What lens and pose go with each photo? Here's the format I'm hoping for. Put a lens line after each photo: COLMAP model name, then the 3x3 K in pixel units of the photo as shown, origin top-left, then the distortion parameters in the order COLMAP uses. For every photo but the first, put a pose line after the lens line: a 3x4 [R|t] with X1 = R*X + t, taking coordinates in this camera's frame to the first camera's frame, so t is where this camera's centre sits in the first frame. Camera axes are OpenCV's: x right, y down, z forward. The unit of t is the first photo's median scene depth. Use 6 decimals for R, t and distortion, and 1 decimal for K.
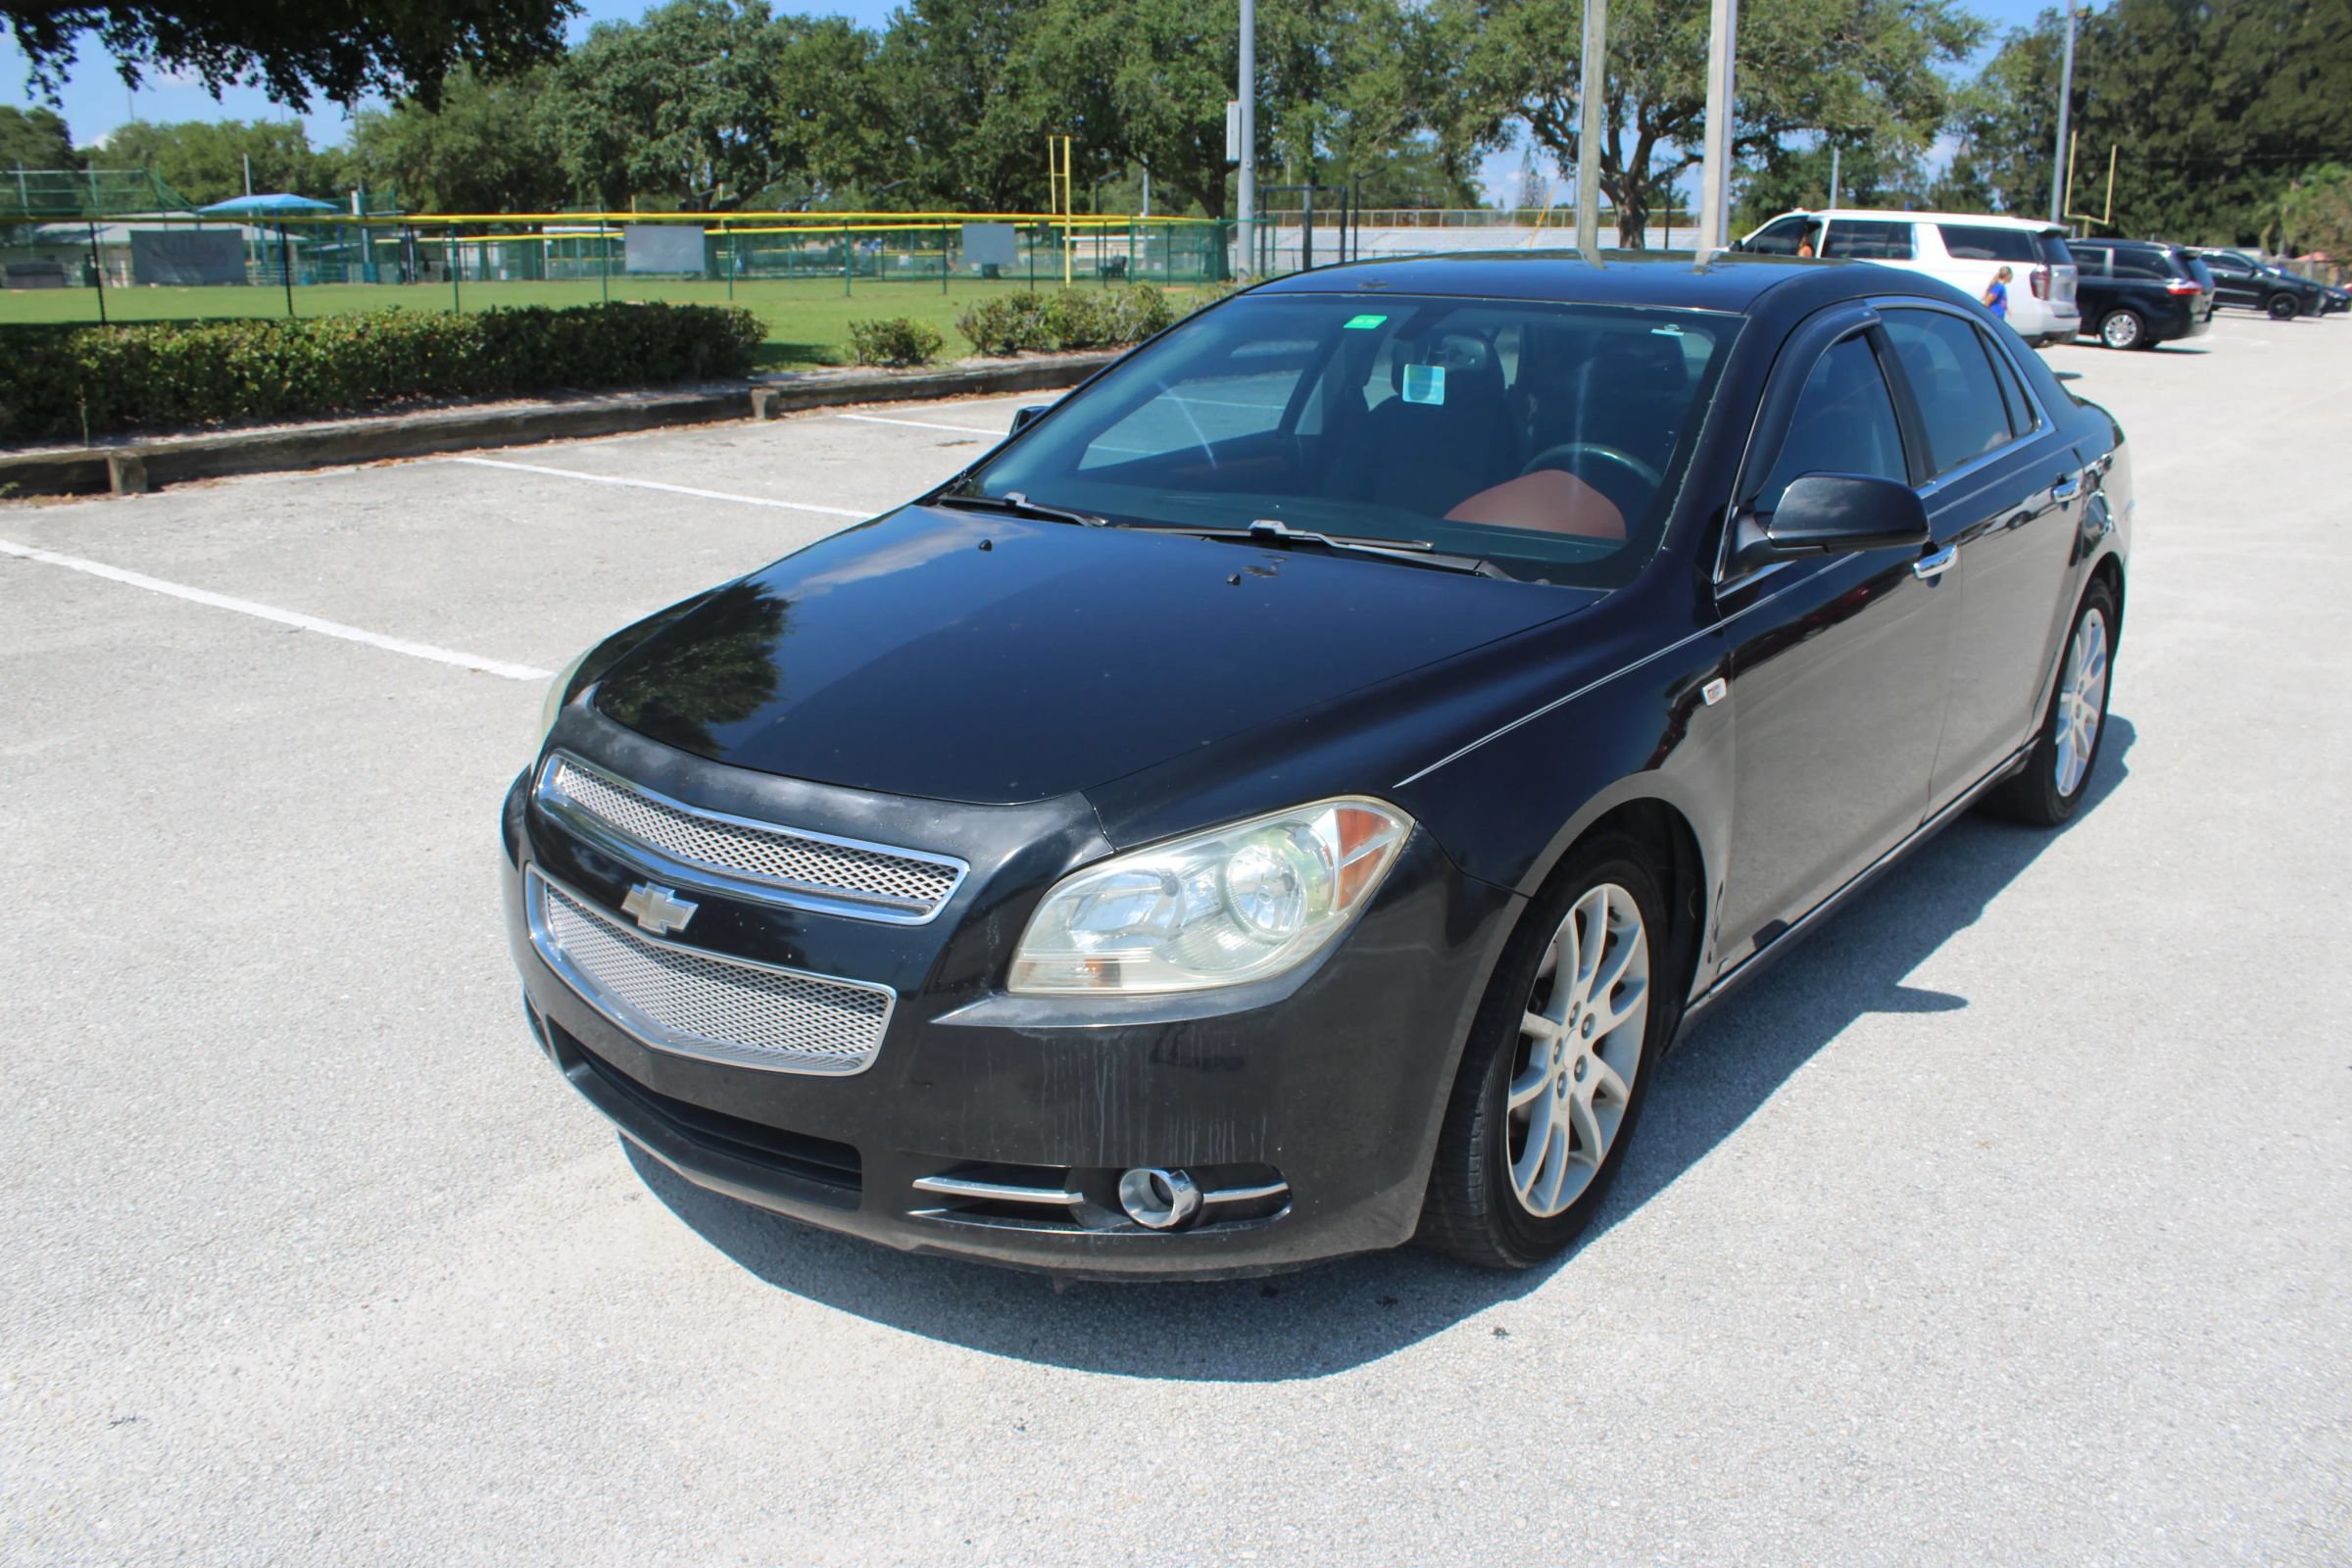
lens RADIAL K [[1943.9, 0, 1170.8], [0, 1943.9, 822.1], [0, 0, 1]] dist [-0.161281, 0.135342]
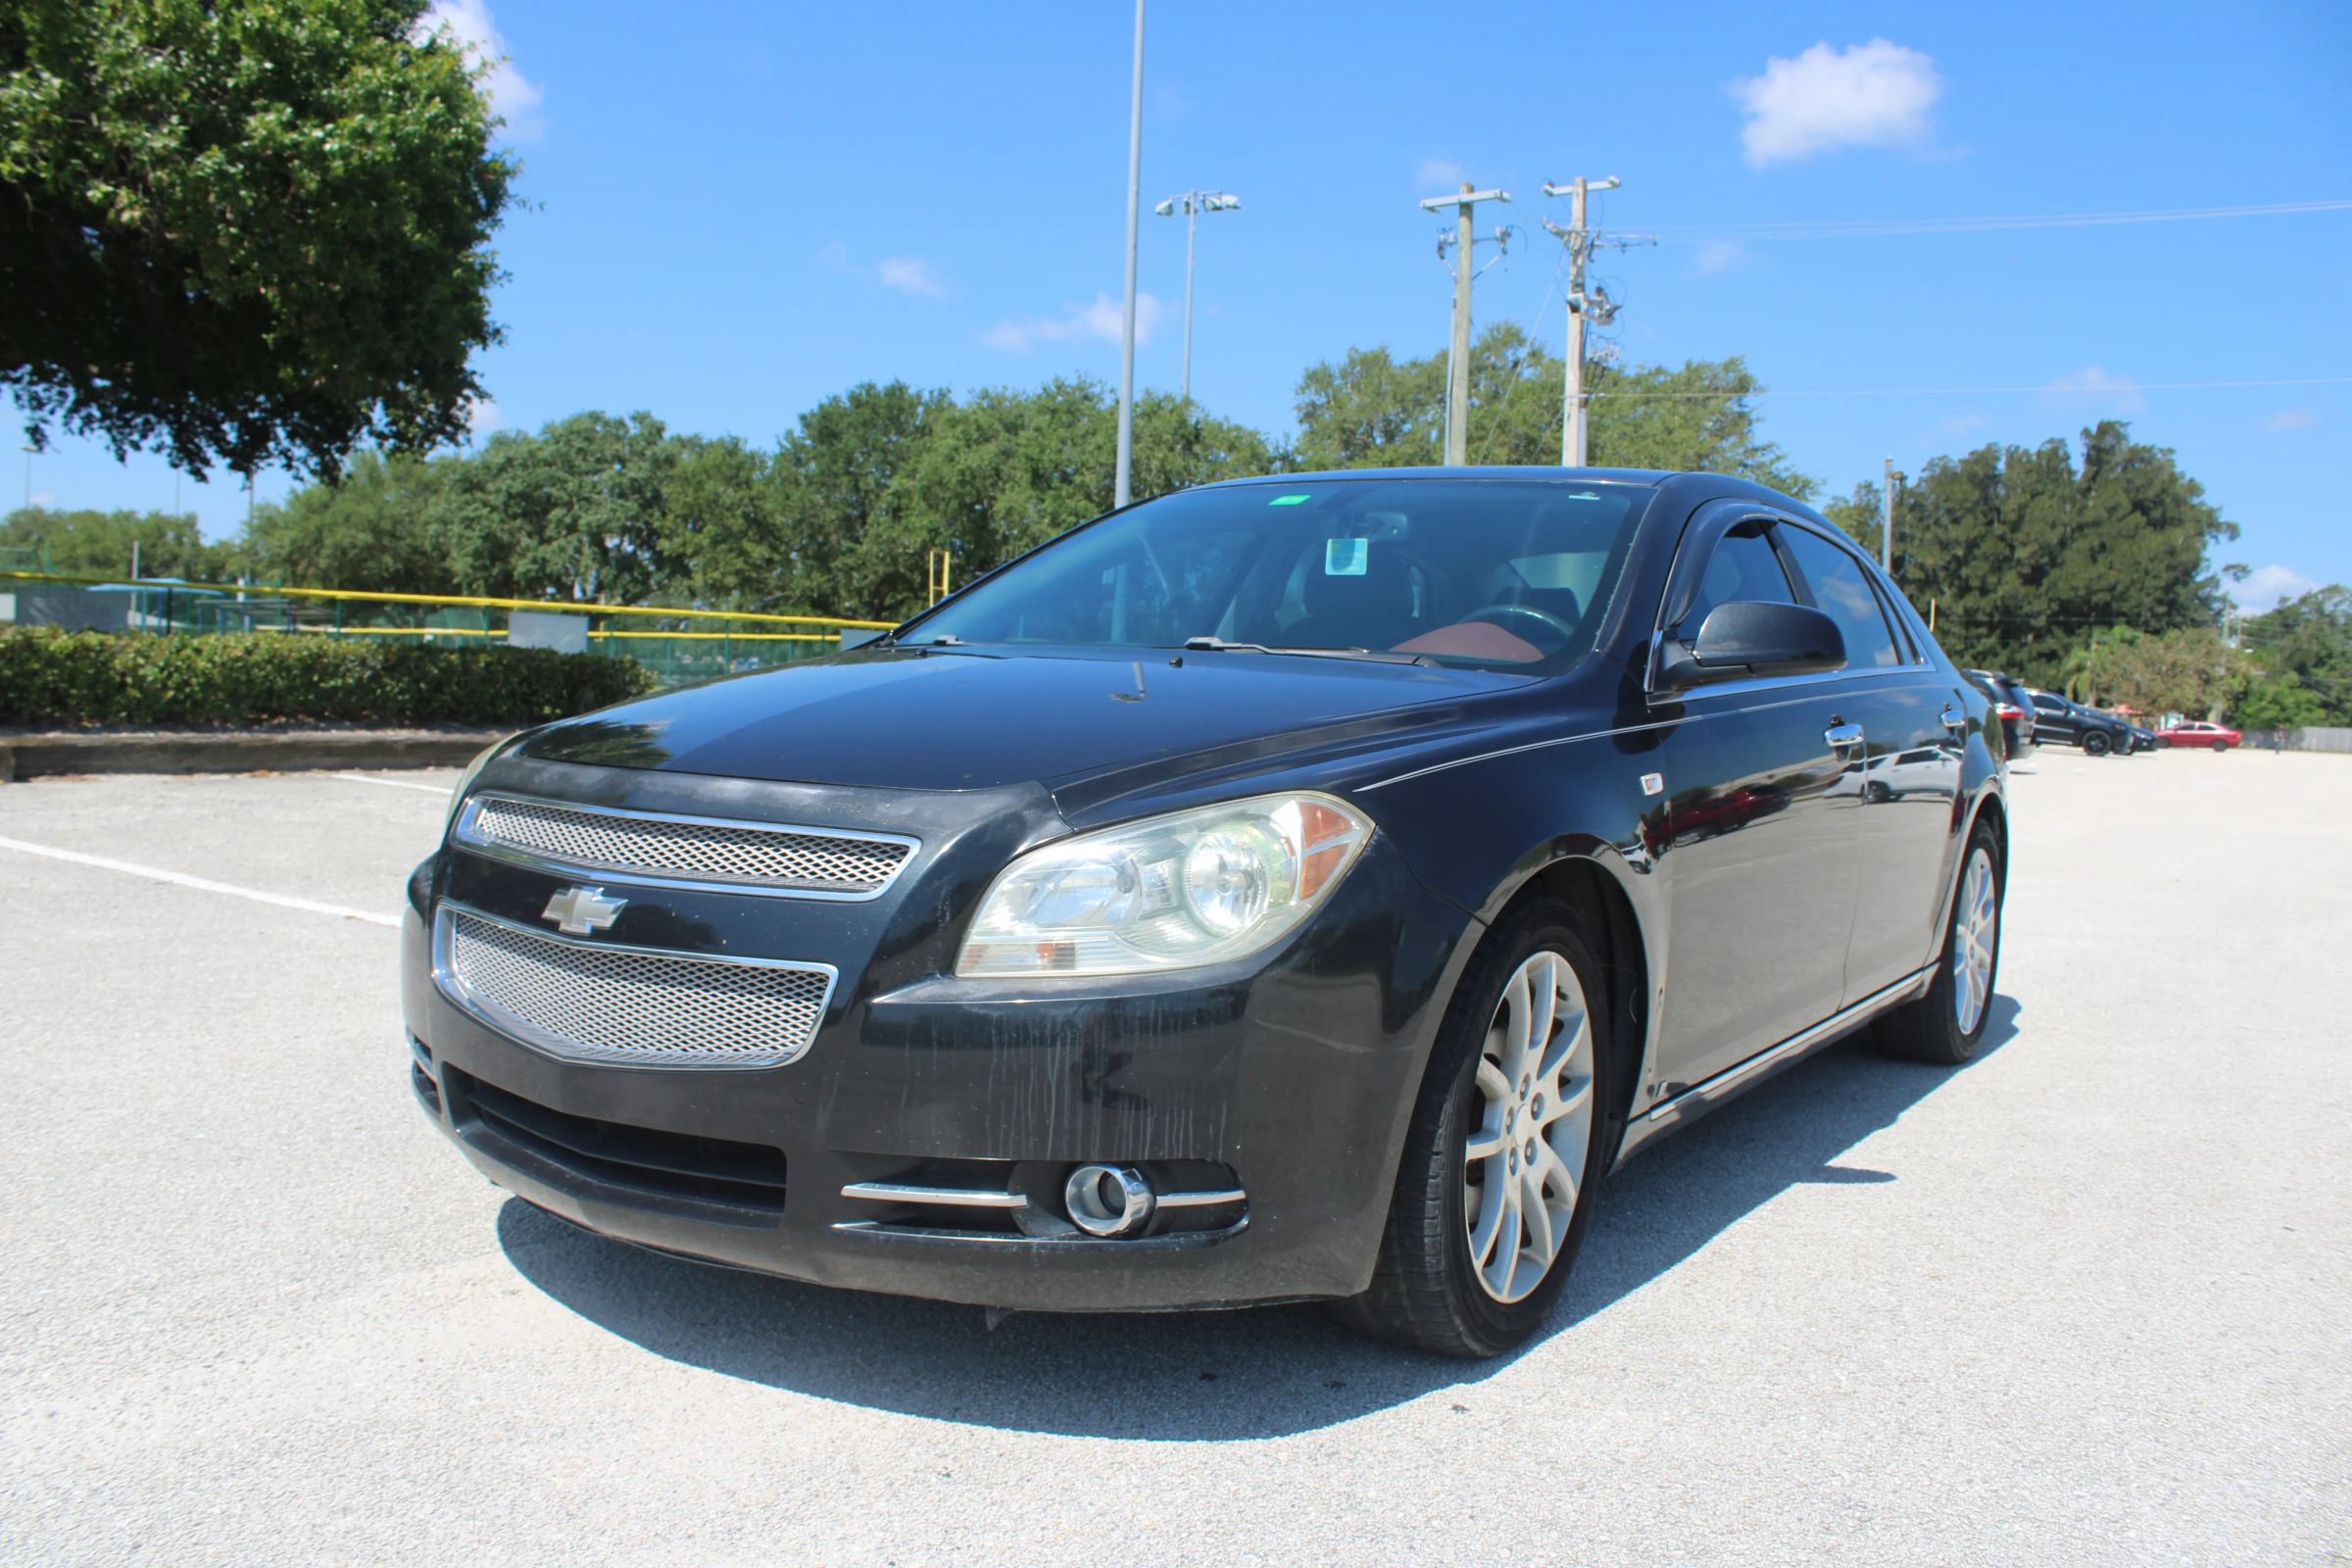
lens RADIAL K [[1943.9, 0, 1163.8], [0, 1943.9, 806.2], [0, 0, 1]] dist [-0.161281, 0.135342]
pose [[0.997240, 0.033597, 0.066208, -0.022779], [-0.017868, 0.974151, -0.225189, 0.104148], [-0.072062, 0.223384, 0.972063, 0.023331]]
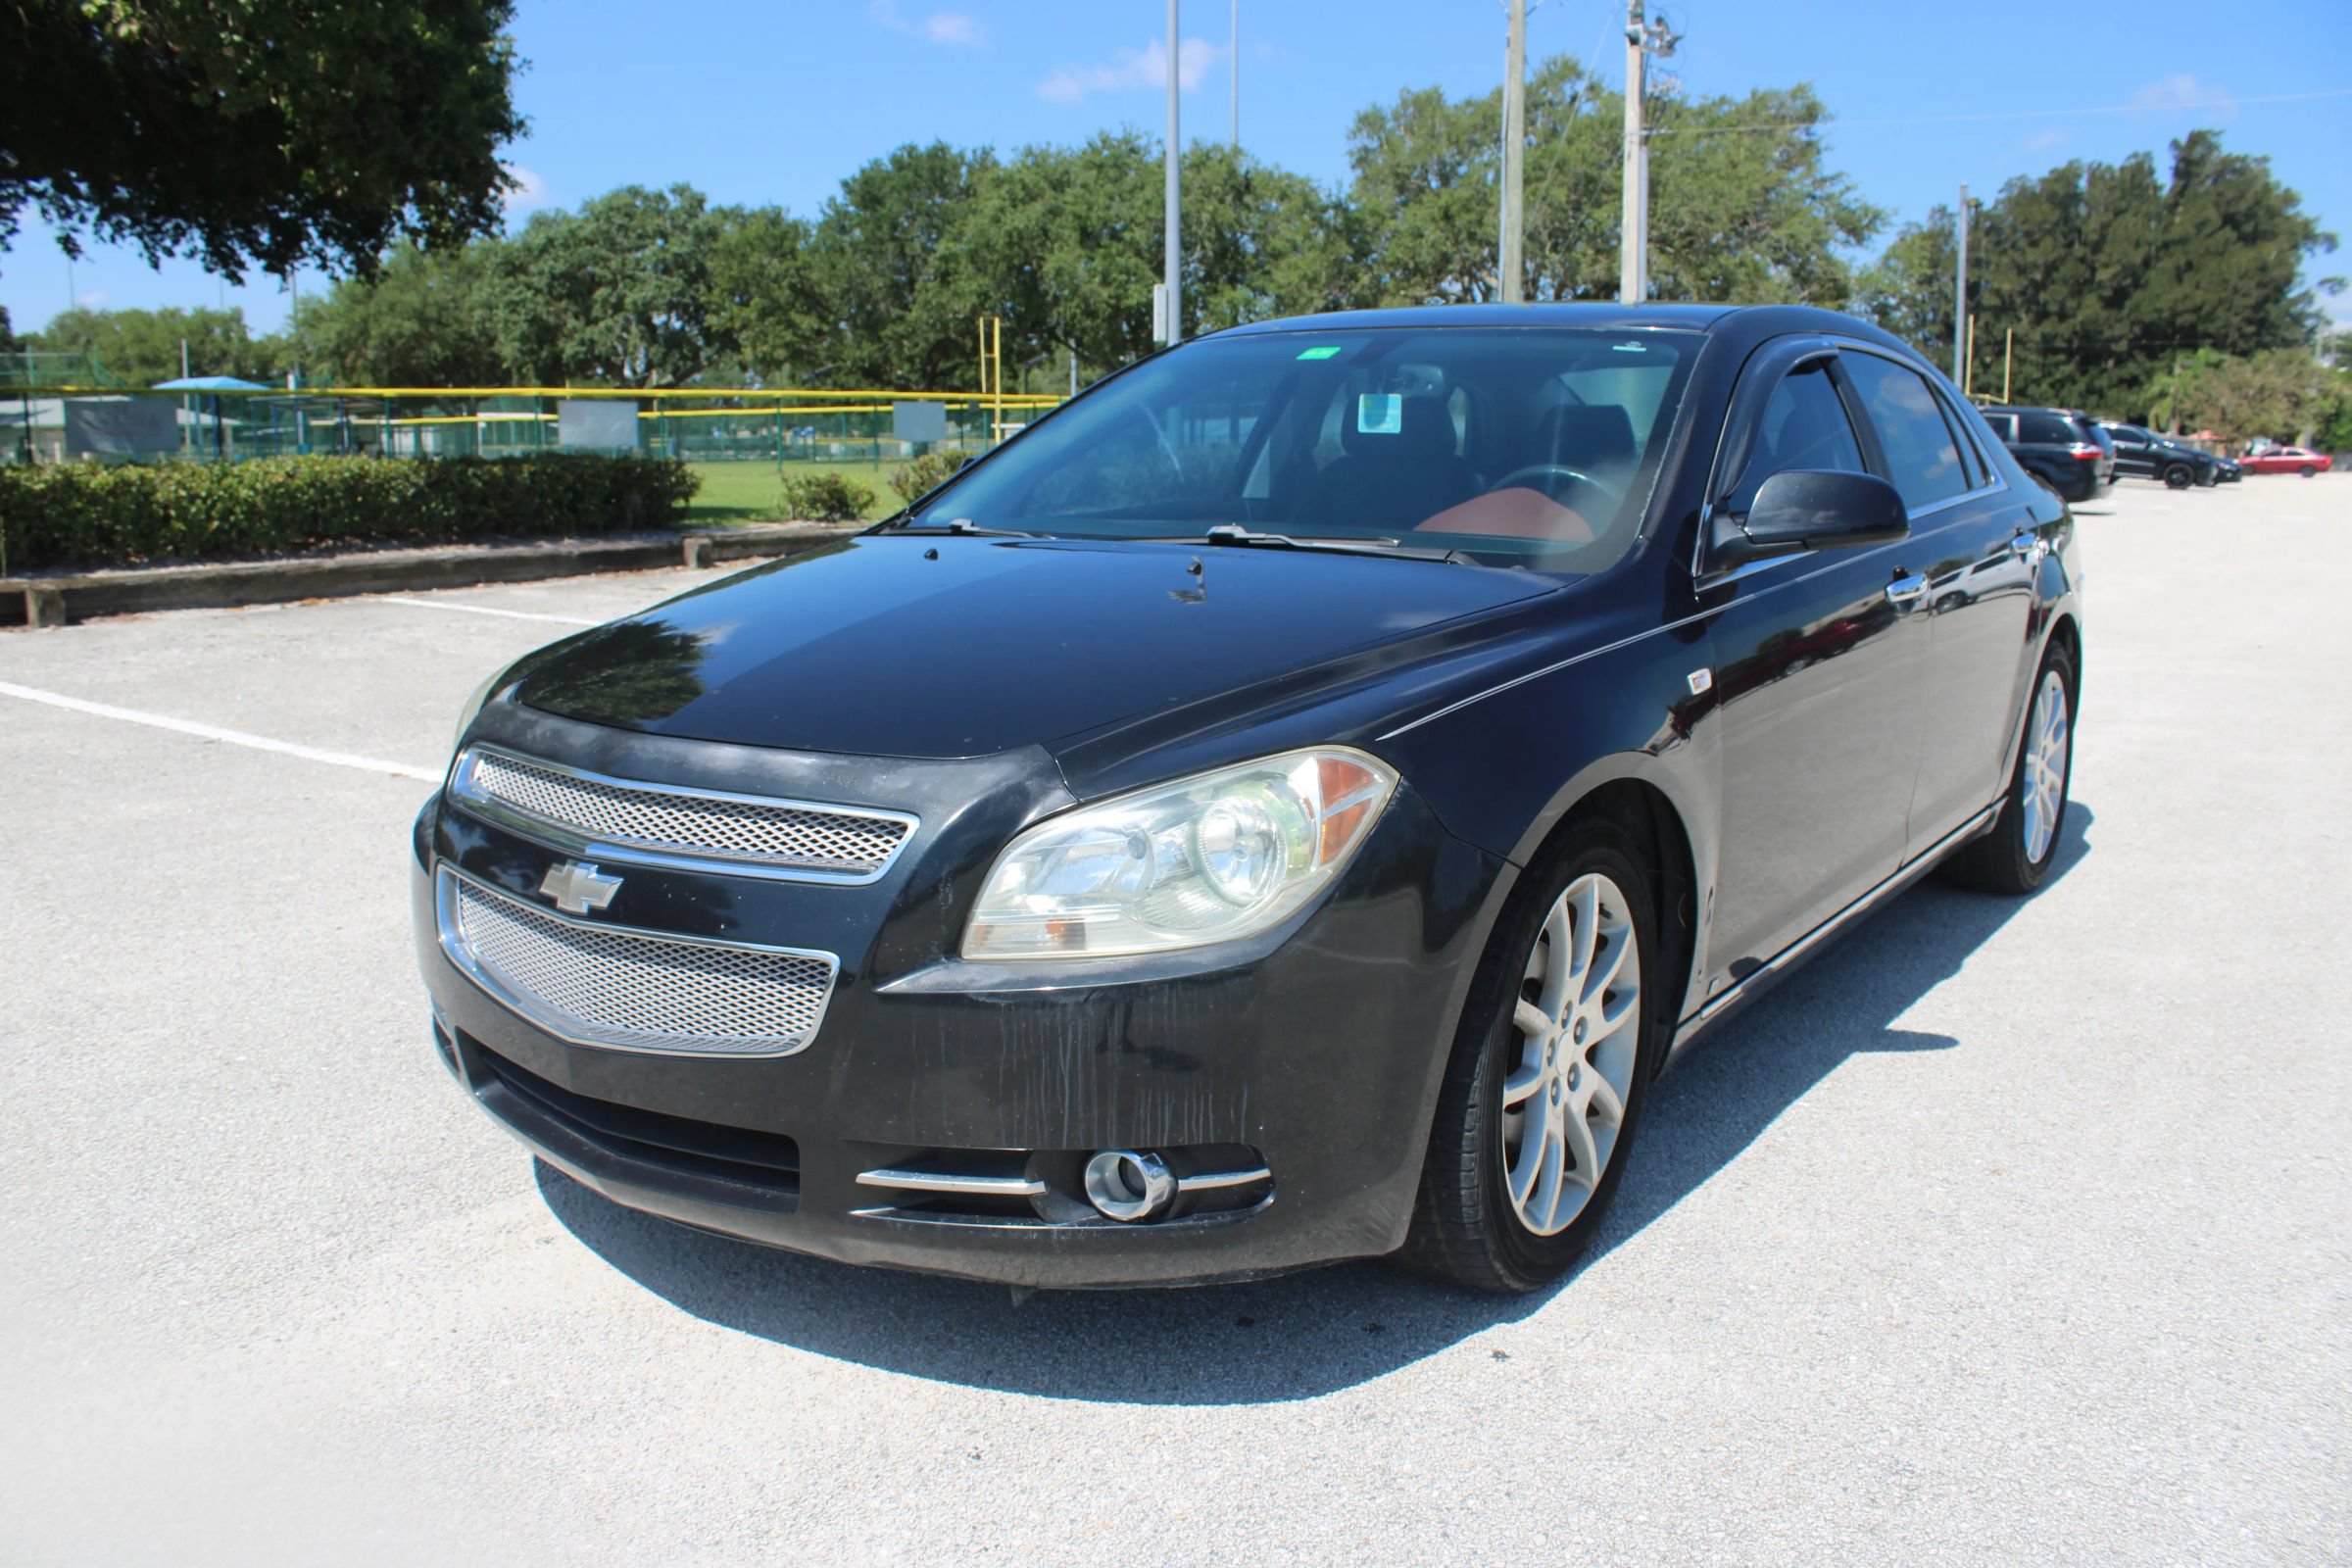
lens RADIAL K [[1943.9, 0, 1166.6], [0, 1943.9, 801.9], [0, 0, 1]] dist [-0.161281, 0.135342]
pose [[0.999388, -0.006432, 0.034380, -0.008870], [0.009959, 0.994587, -0.103429, 0.052250], [-0.033529, 0.103708, 0.994042, 0.038506]]
